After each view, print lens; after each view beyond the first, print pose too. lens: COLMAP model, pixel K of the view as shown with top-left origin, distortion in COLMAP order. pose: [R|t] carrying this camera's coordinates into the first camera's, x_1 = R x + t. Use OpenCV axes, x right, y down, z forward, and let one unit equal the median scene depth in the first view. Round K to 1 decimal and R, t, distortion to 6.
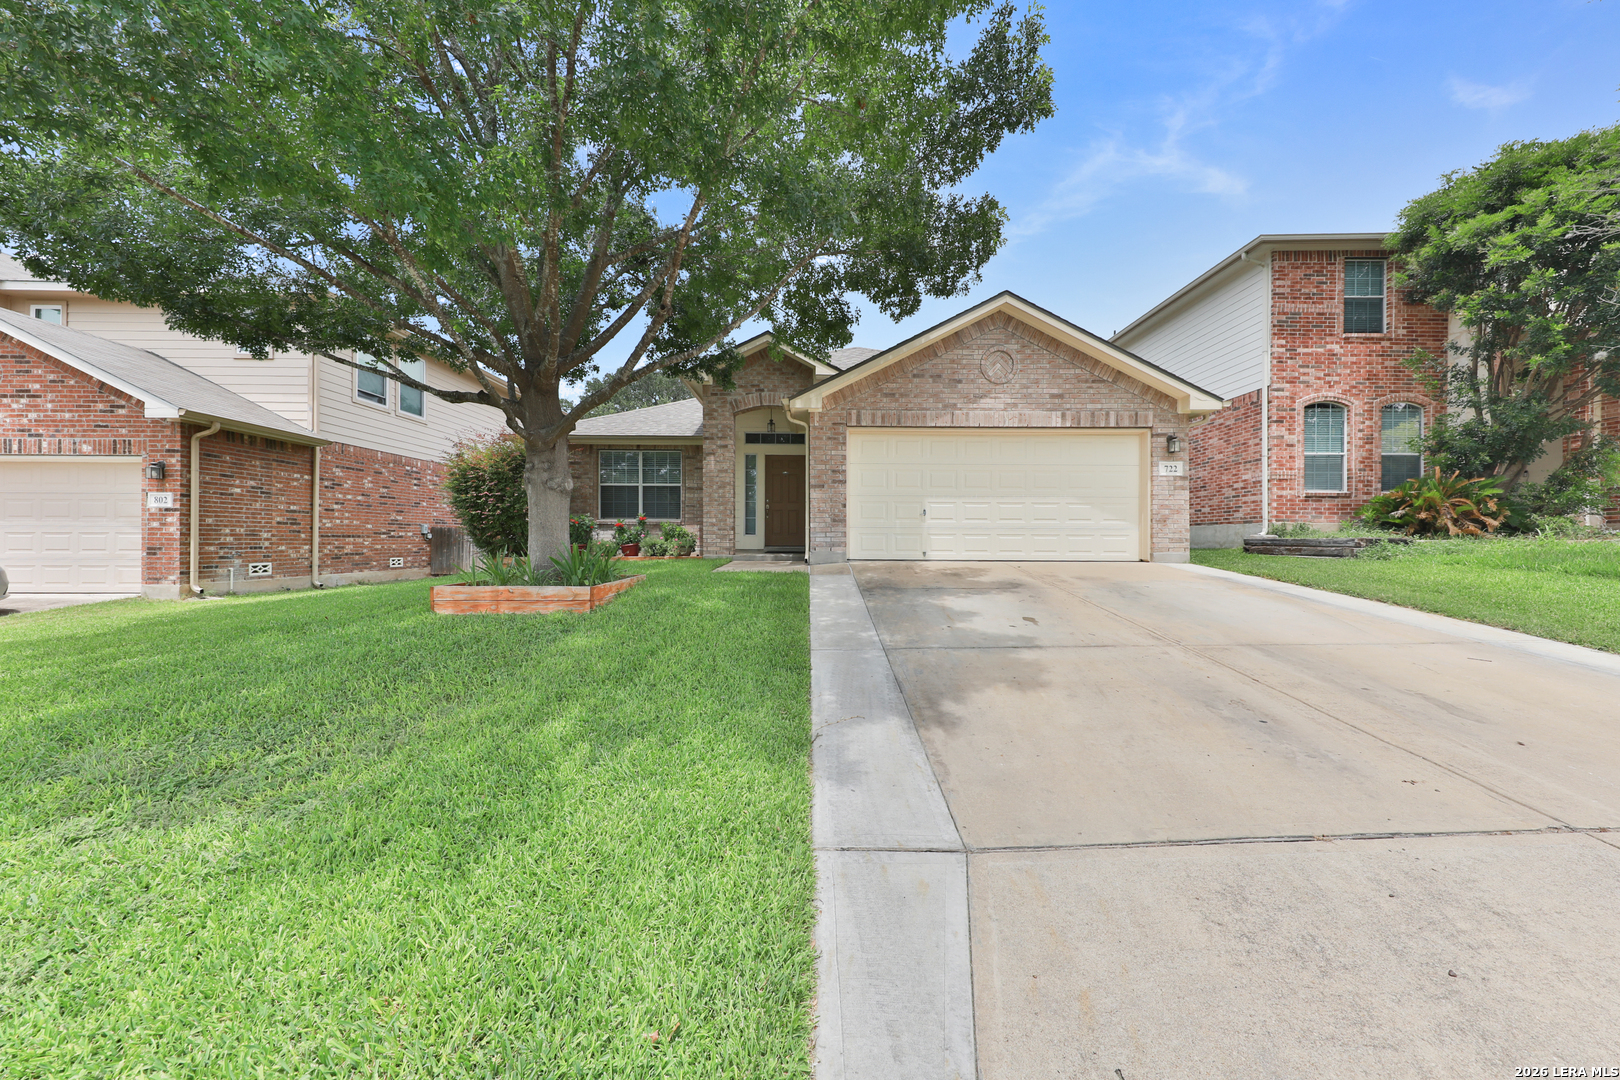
lens RADIAL K [[543.2, 0, 817.2], [0, 543.2, 547.4], [0, 0, 1]] dist [0.009363, -0.000100]
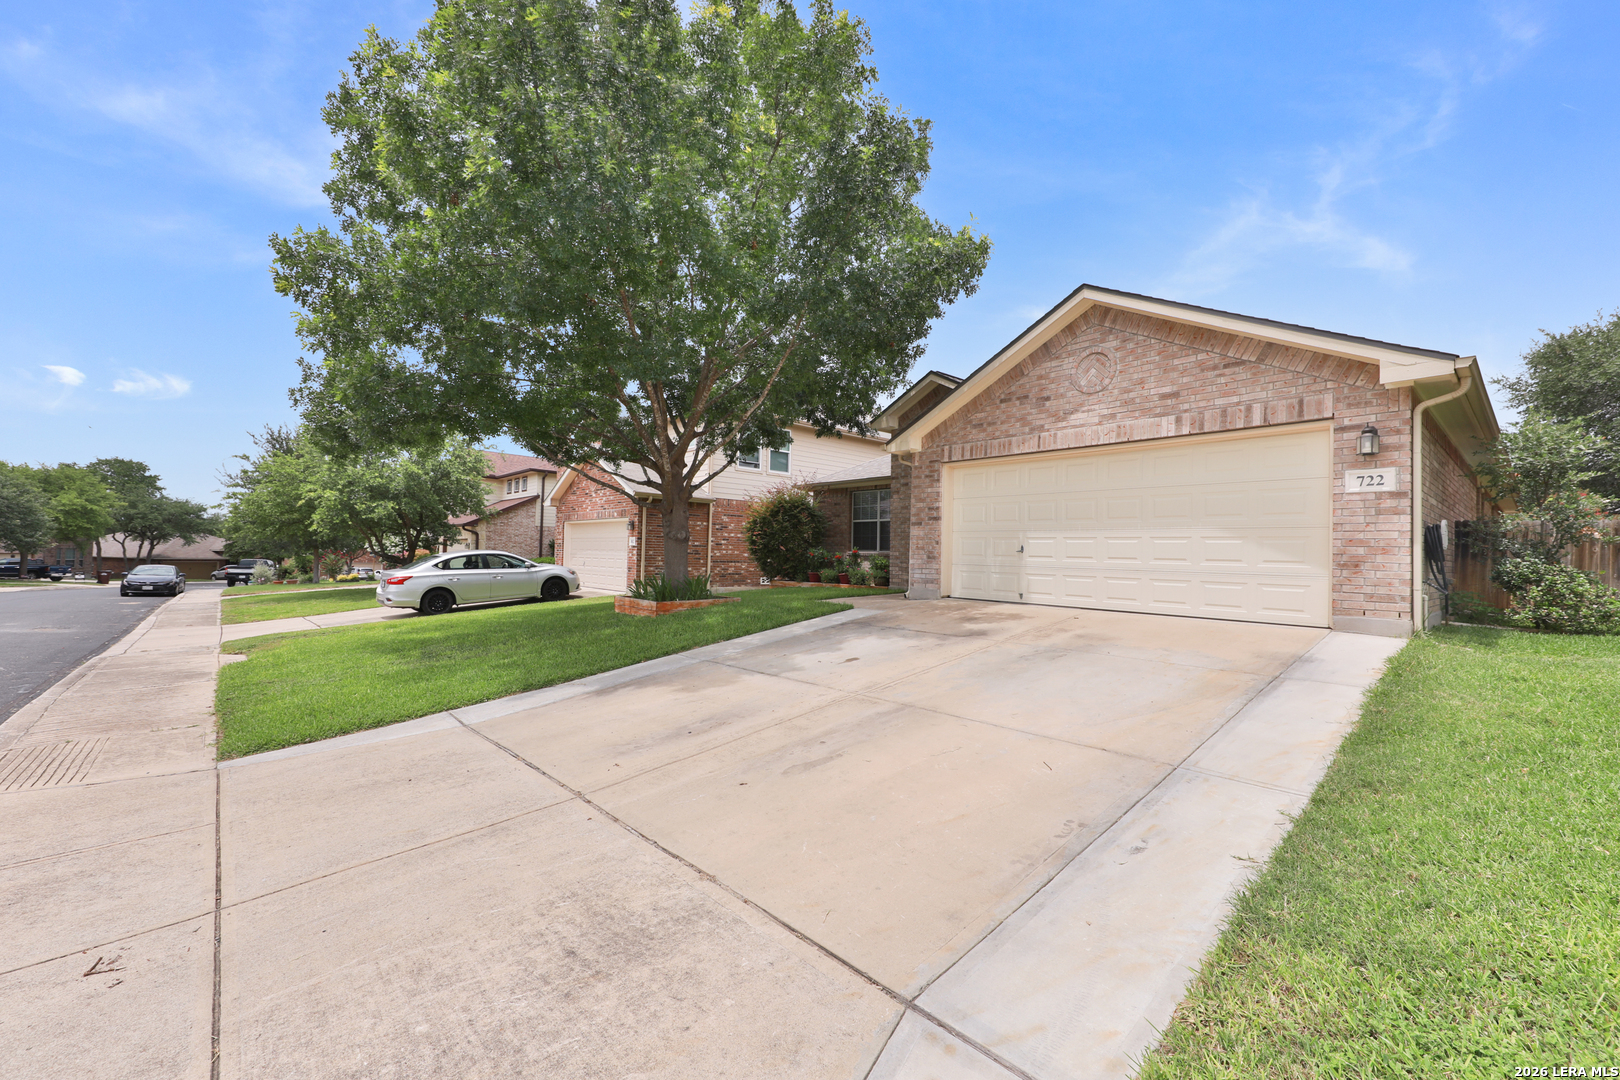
lens RADIAL K [[604.0, 0, 809.7], [0, 604.0, 550.4], [0, 0, 1]] dist [0.001254, 0.000056]
pose [[0.679146, 0.004021, -0.733992, 0.712444], [-0.029496, 0.999327, -0.021818, -0.032055], [0.733410, 0.036467, 0.678807, 0.079709]]
